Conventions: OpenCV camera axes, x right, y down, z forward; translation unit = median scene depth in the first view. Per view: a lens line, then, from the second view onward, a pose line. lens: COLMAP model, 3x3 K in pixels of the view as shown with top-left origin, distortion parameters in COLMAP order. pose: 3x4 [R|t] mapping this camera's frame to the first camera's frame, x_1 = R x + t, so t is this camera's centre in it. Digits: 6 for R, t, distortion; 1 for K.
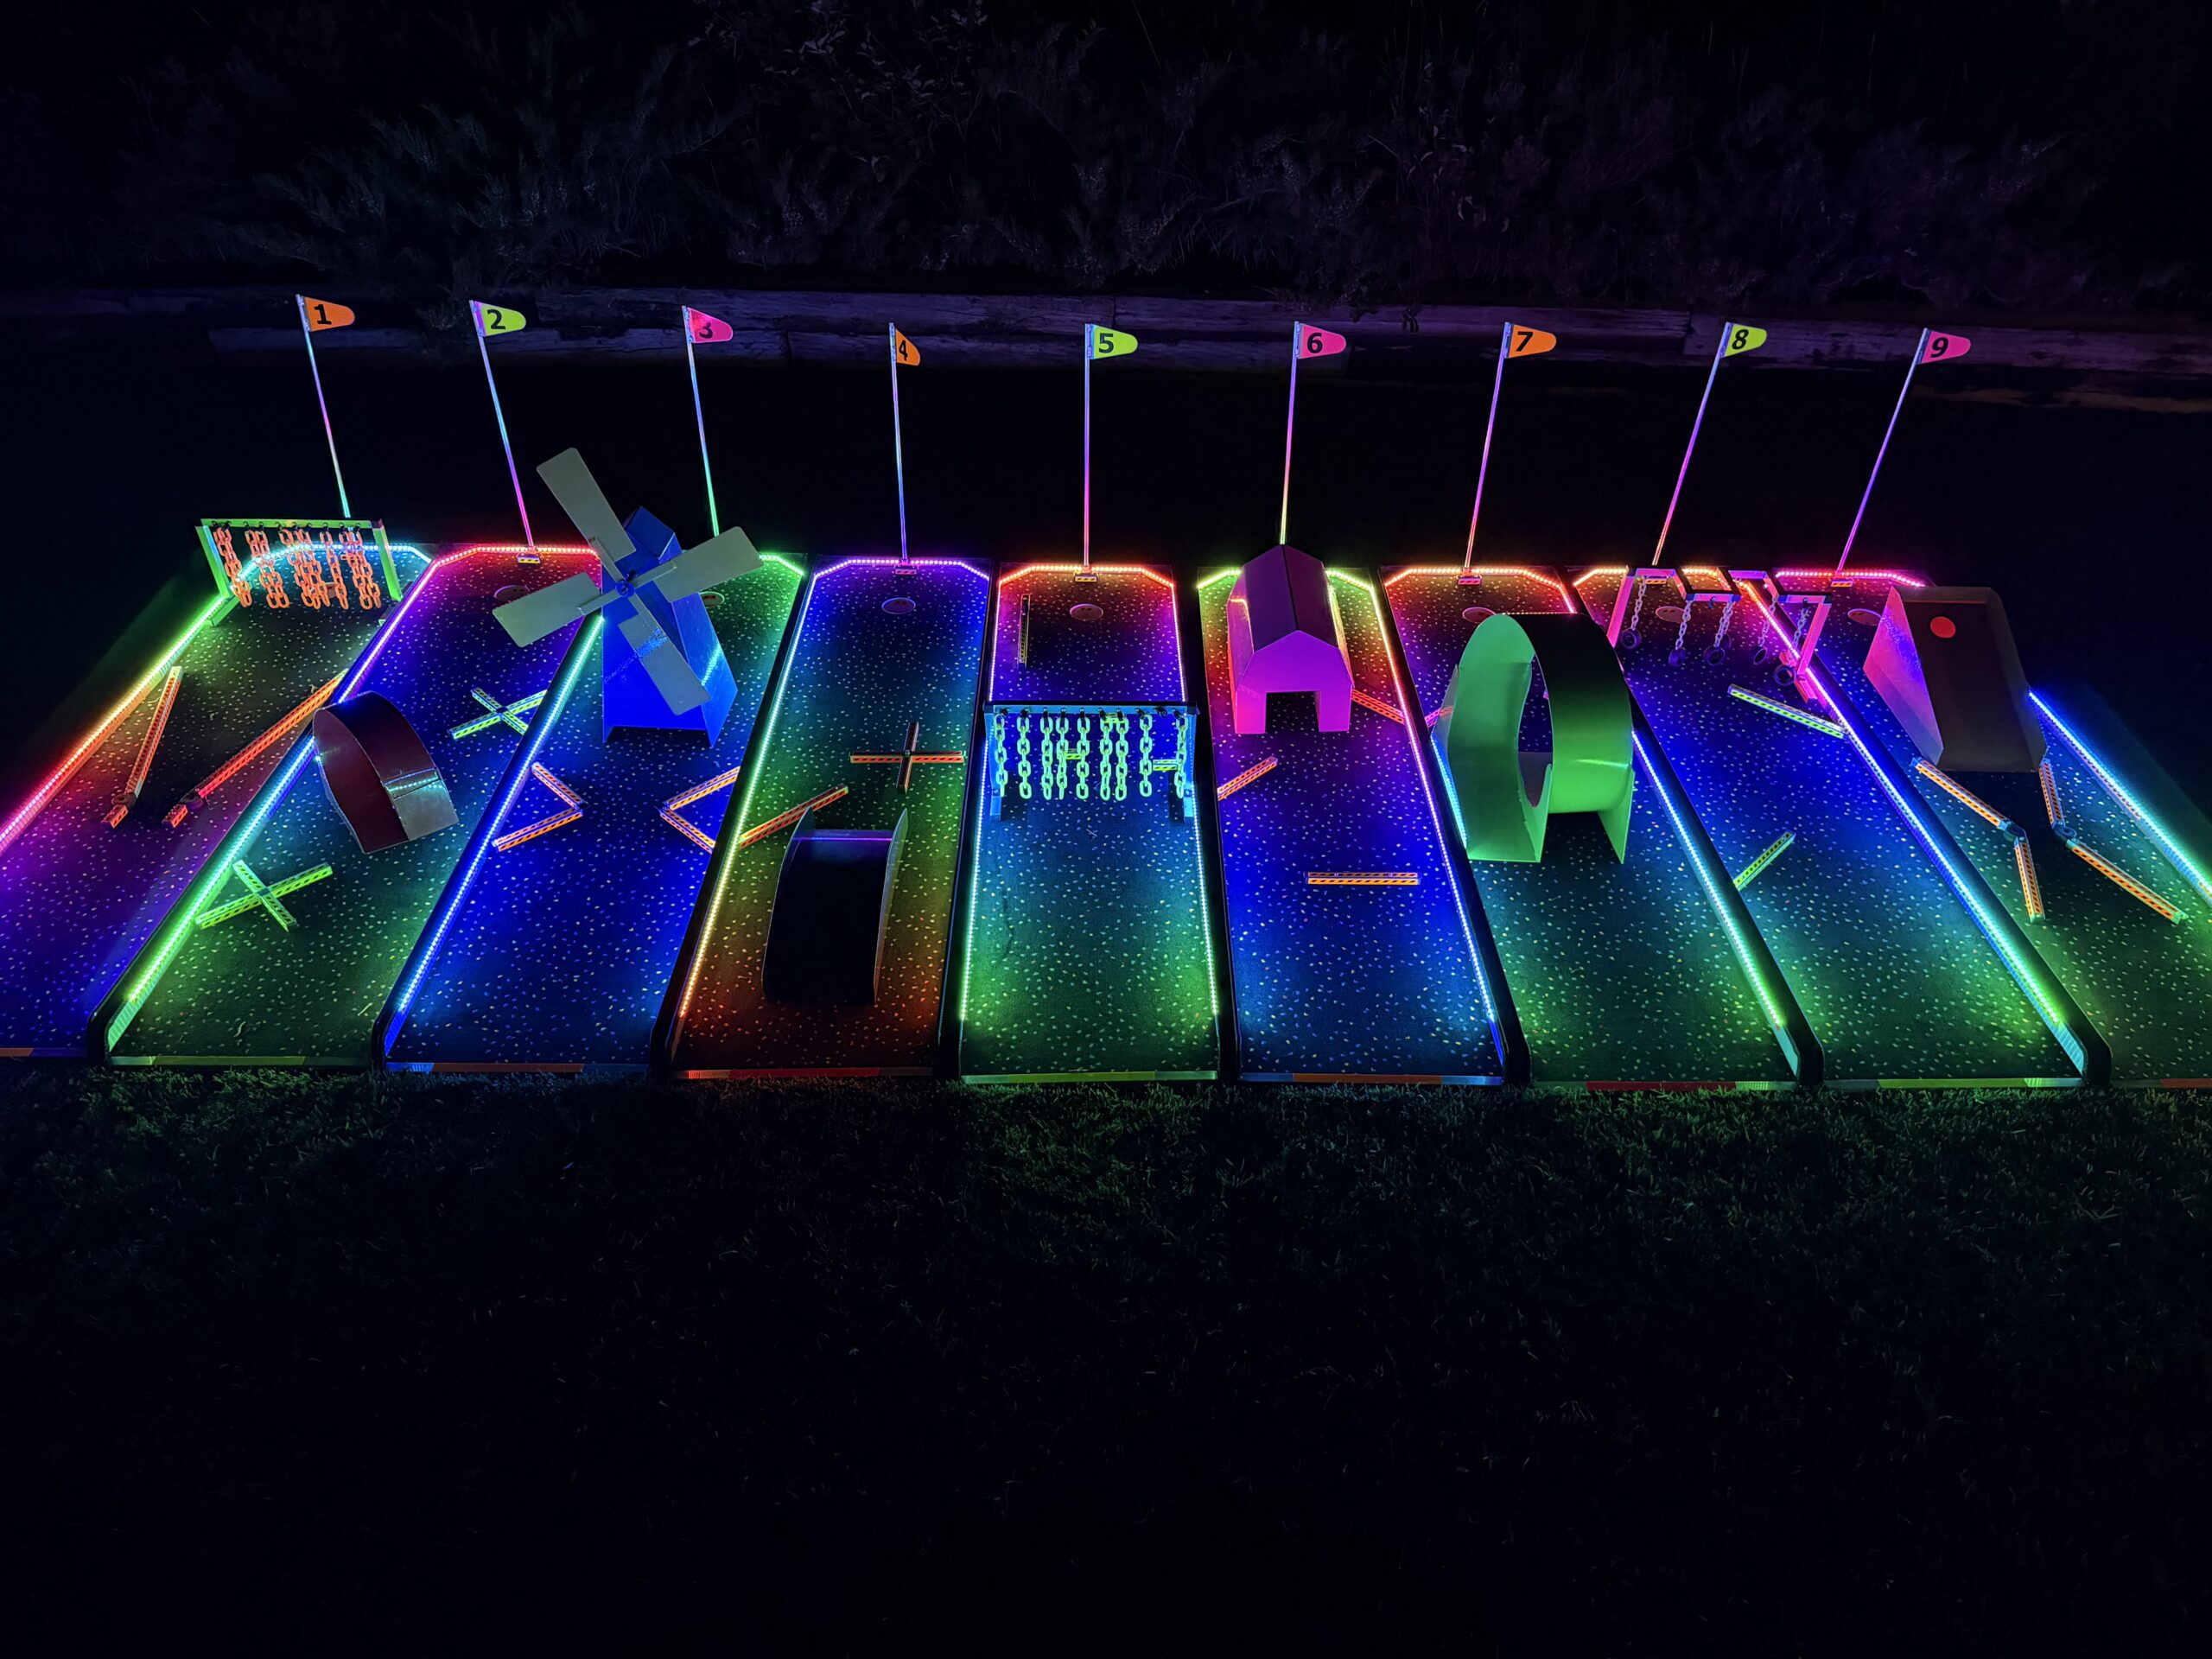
lens RADIAL K [[1553.1, 0, 1107.7], [0, 1553.1, 851.3], [0, 0, 1]] dist [0.022526, -0.033166]
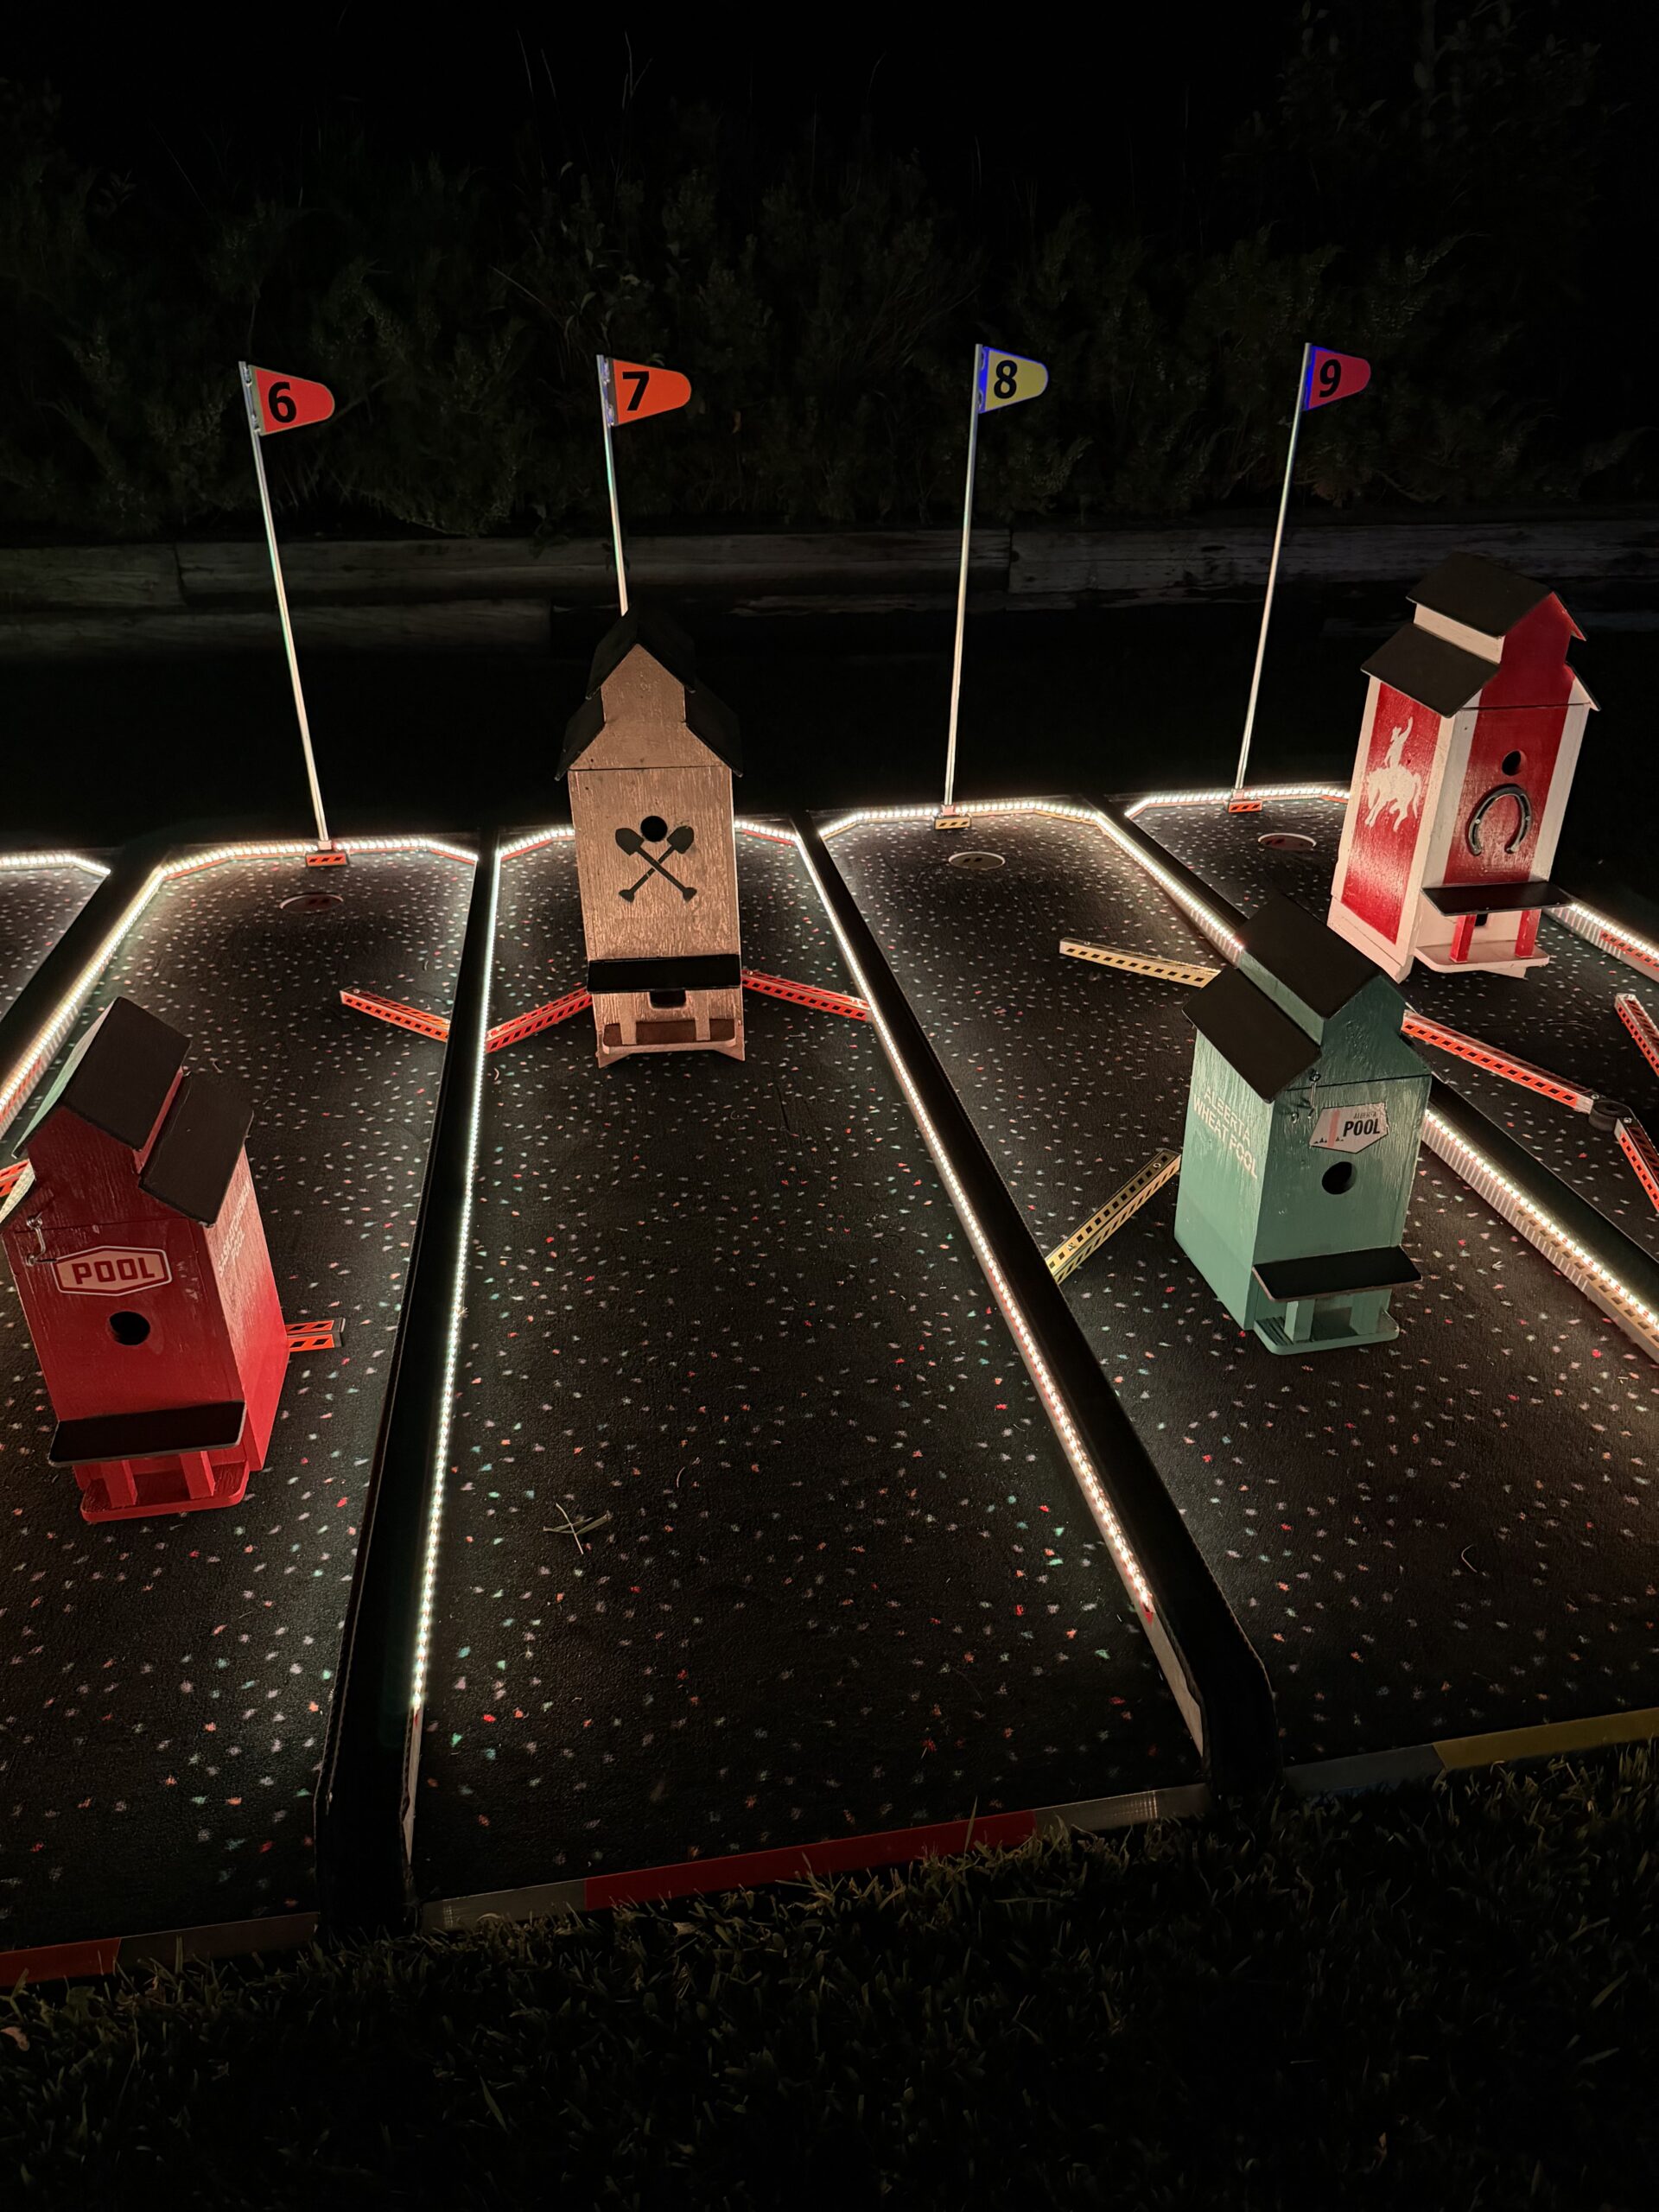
lens RADIAL K [[1553.1, 0, 828.8], [0, 1553.1, 1118.2], [0, 0, 1]] dist [0.022526, -0.033166]
pose [[0.988539, -0.089857, 0.121308, 0.241706], [0.109232, 0.980408, -0.163916, 0.038320], [-0.104203, 0.175288, 0.978987, 0.473652]]
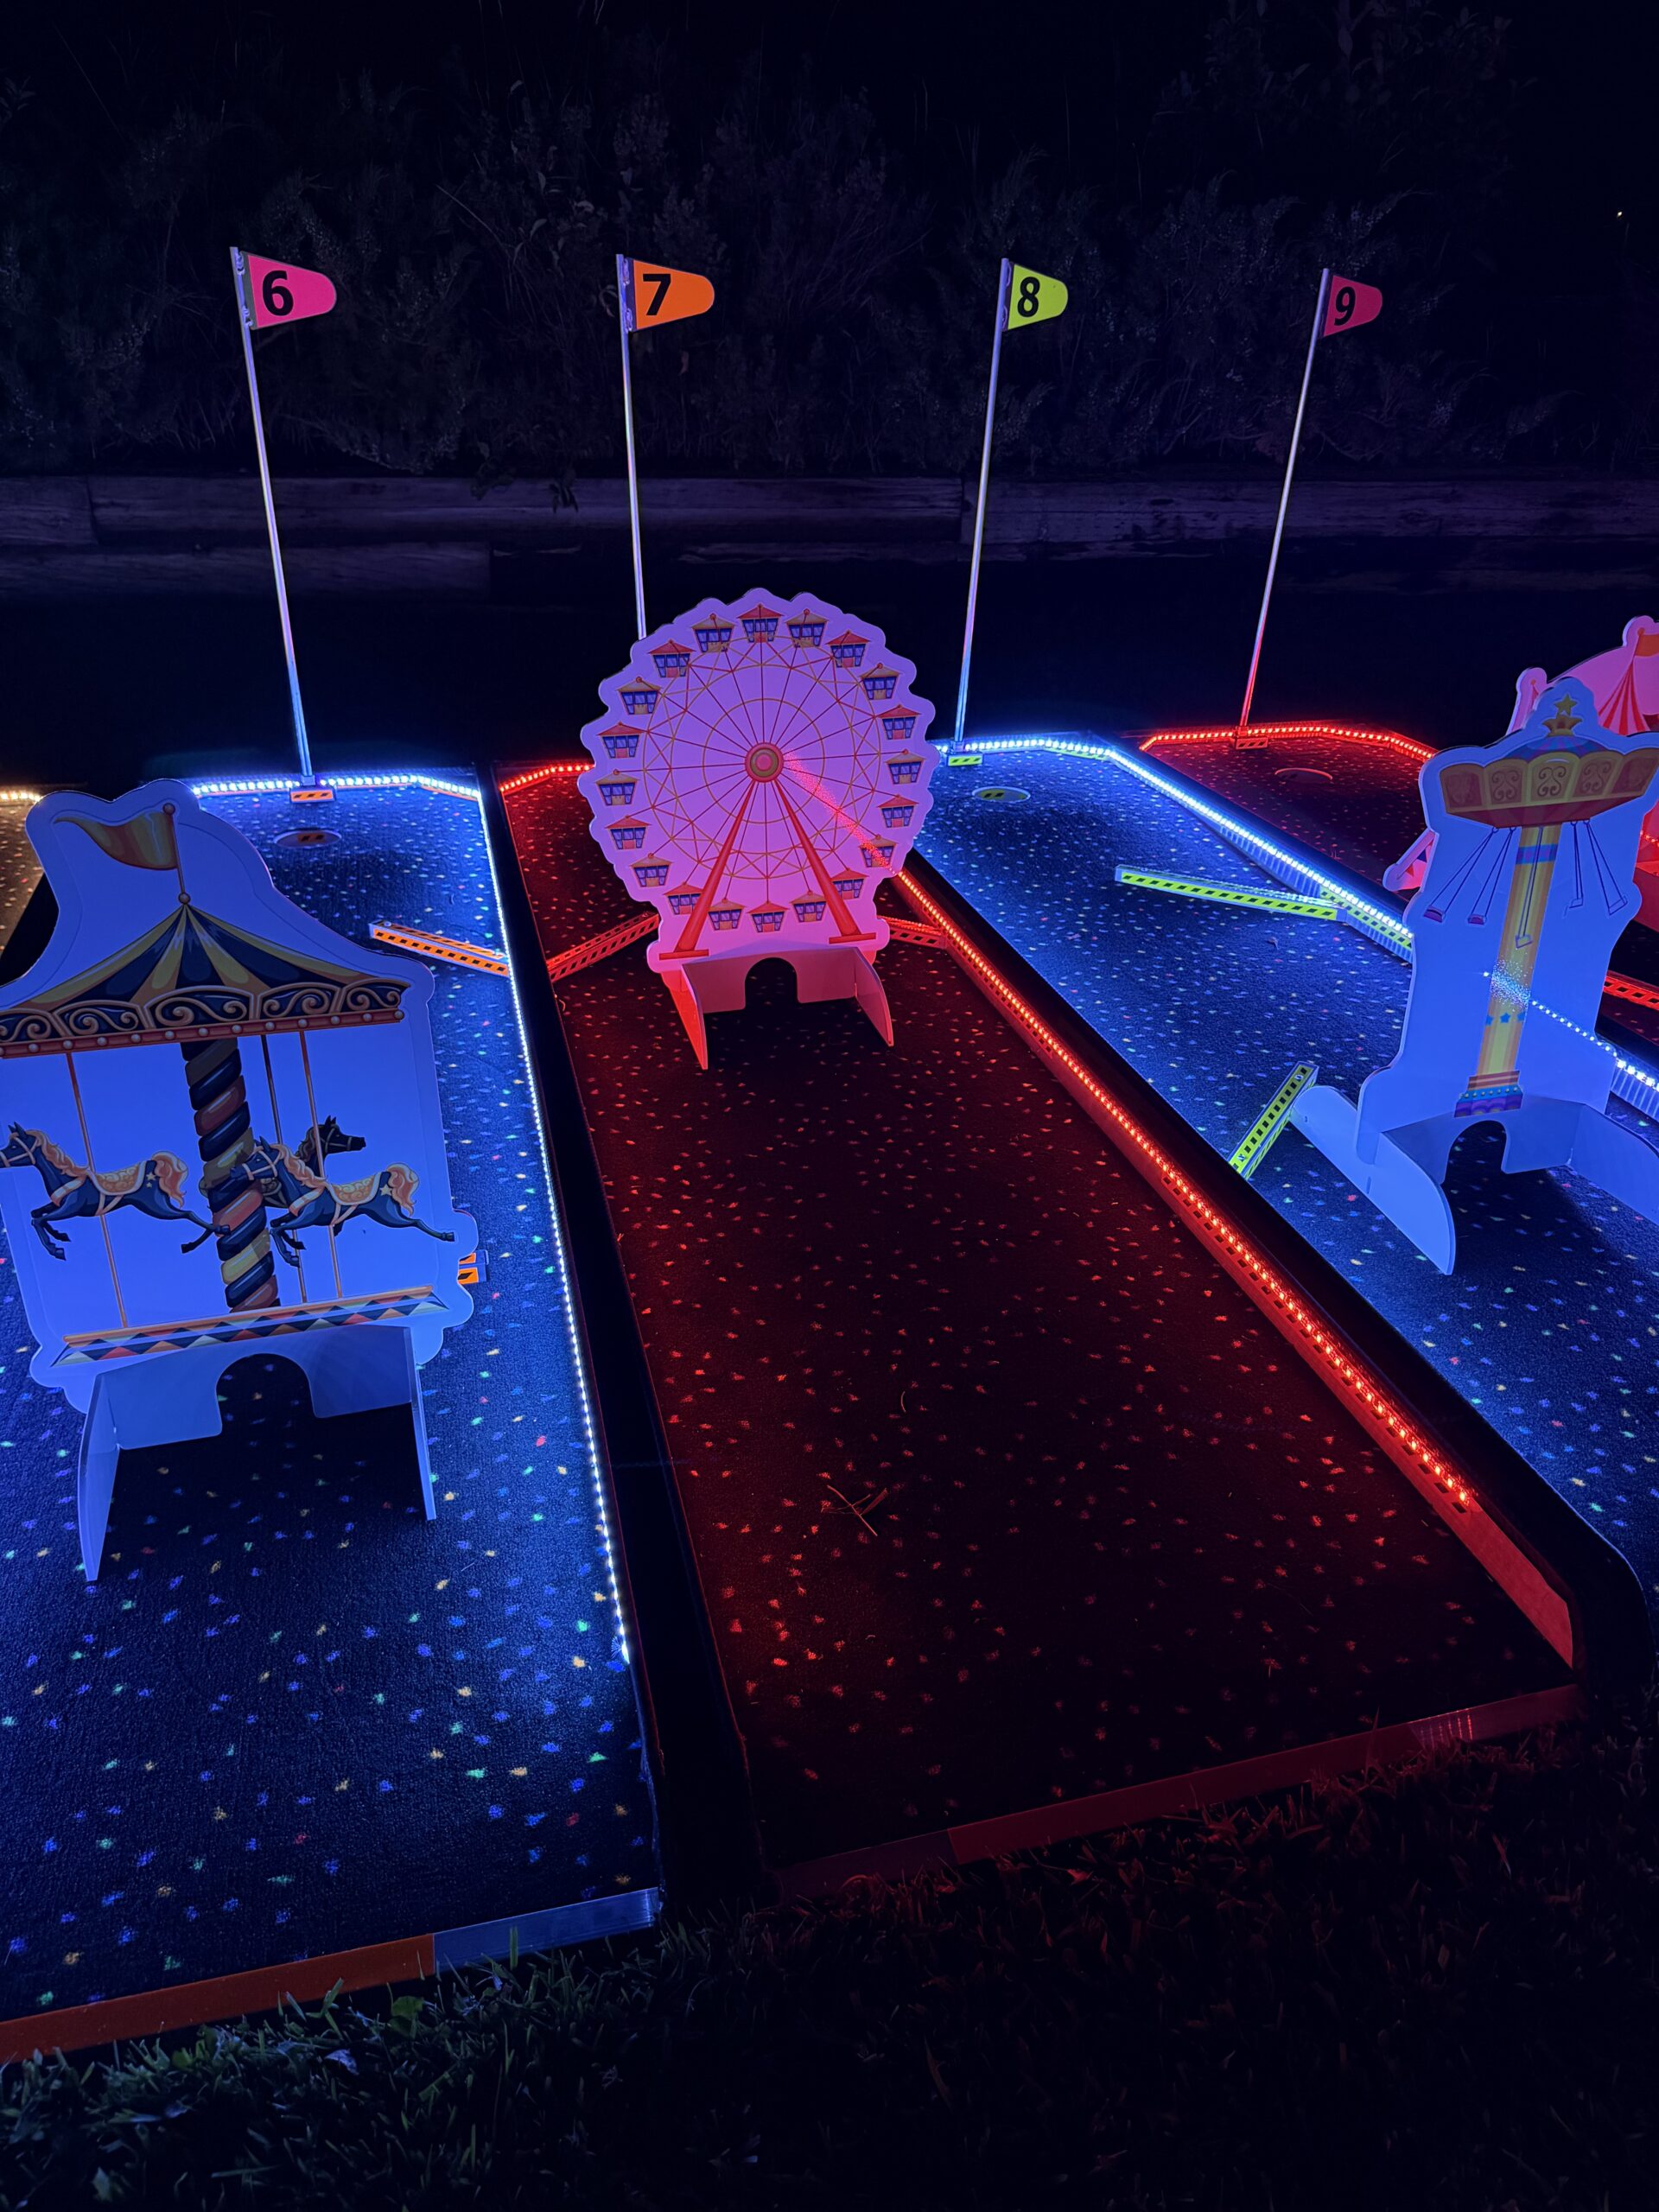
lens RADIAL K [[1553.1, 0, 828.6], [0, 1553.1, 1103.3], [0, 0, 1]] dist [0.022526, -0.033166]
pose [[0.969562, -0.111712, 0.217876, 0.173720], [0.147507, 0.976743, -0.155611, 0.043307], [-0.195426, 0.183013, 0.963491, 0.511562]]
